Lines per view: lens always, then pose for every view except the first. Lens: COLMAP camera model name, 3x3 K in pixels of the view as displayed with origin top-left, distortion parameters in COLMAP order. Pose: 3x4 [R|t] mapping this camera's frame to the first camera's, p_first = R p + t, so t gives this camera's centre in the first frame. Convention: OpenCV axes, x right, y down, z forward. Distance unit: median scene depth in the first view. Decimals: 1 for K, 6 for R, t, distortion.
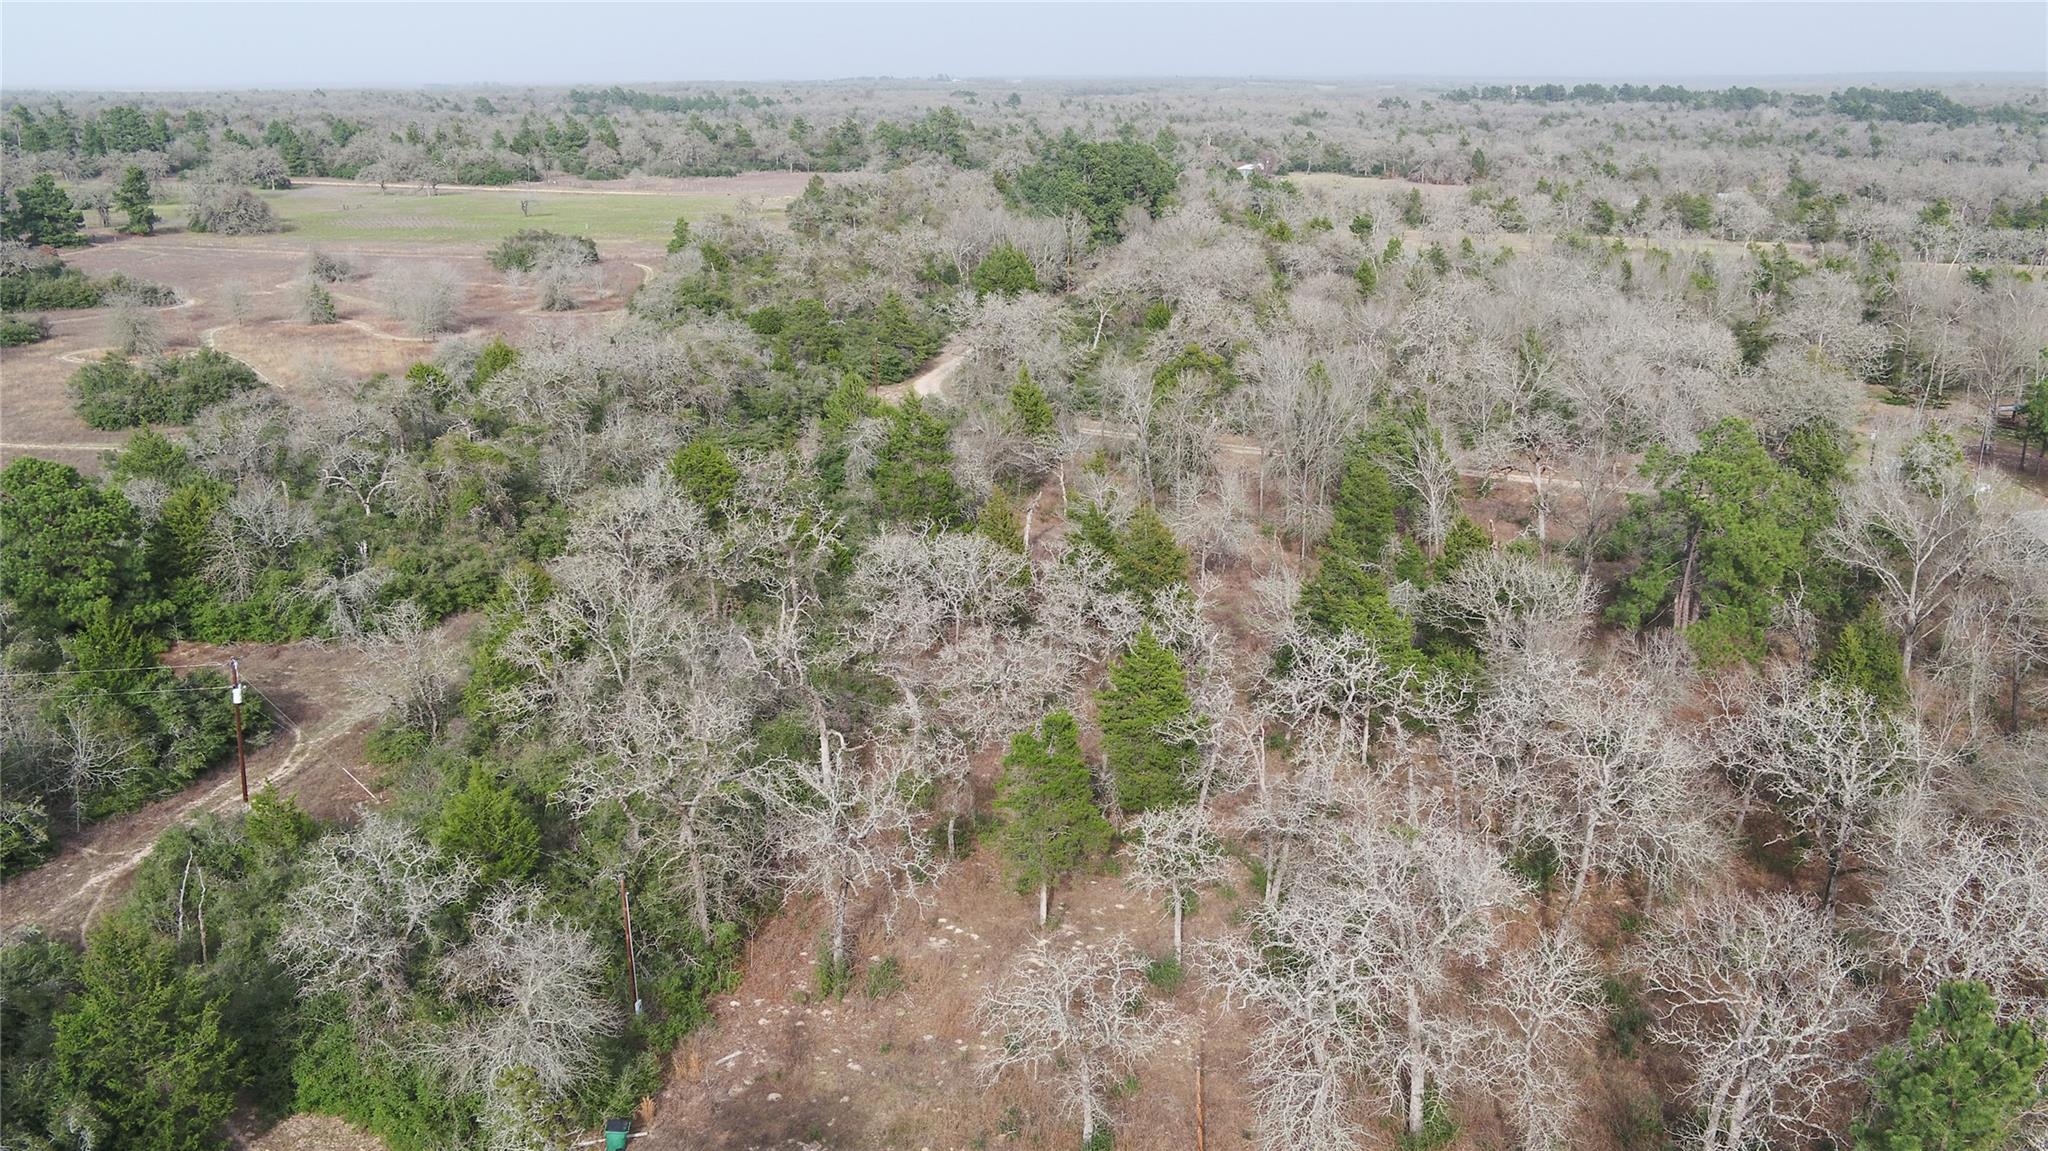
lens RADIAL K [[1806.8, 0, 1028.9], [0, 1806.8, 571.5], [0, 0, 1]] dist [0.001630, 0.007694]
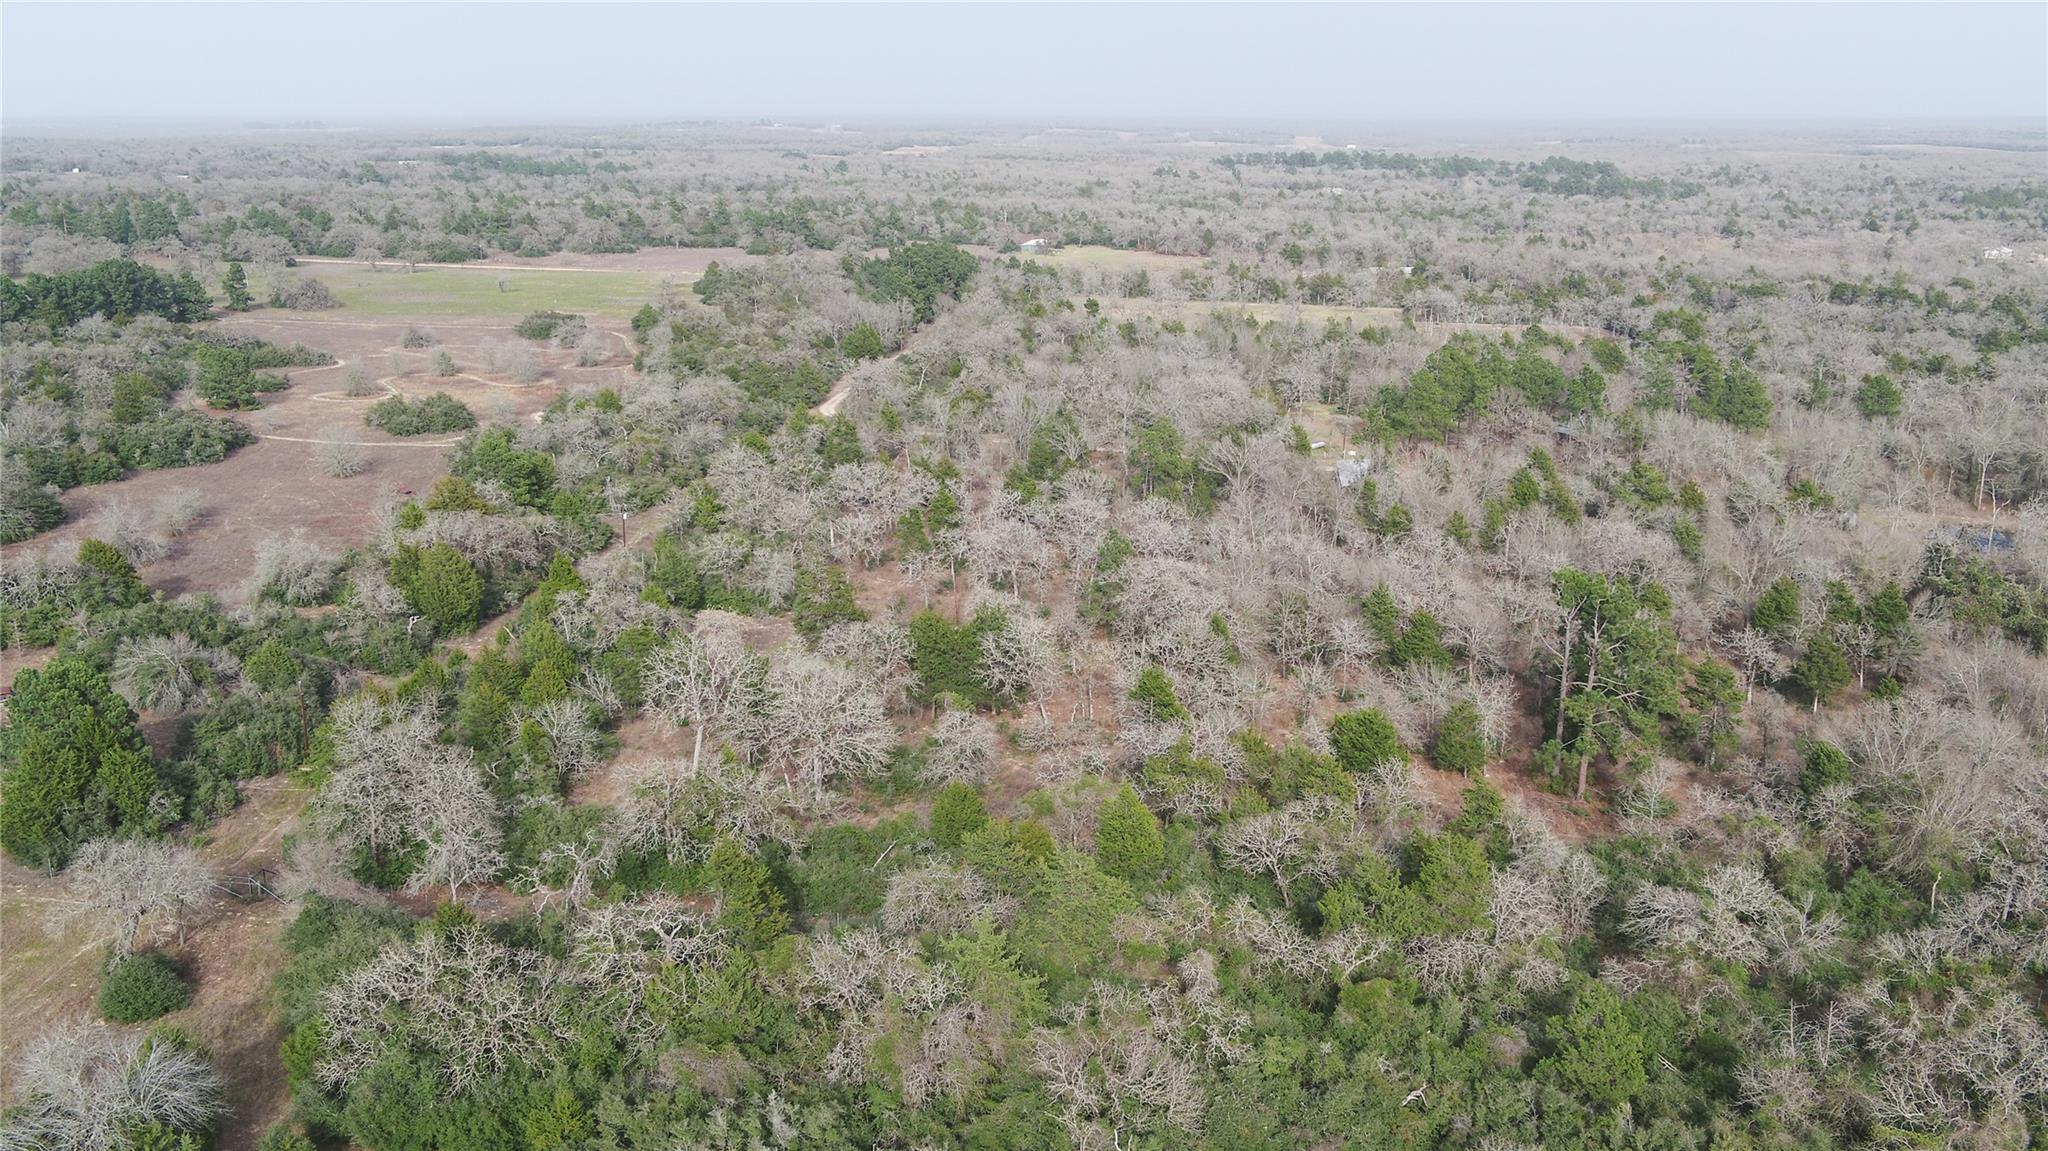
lens RADIAL K [[1806.8, 0, 1028.9], [0, 1806.8, 571.5], [0, 0, 1]] dist [0.001630, 0.007694]
pose [[0.995043, -0.017733, 0.097848, -0.020137], [0.019328, 0.999695, -0.015373, 0.051231], [-0.097546, 0.017188, 0.995083, -0.460803]]
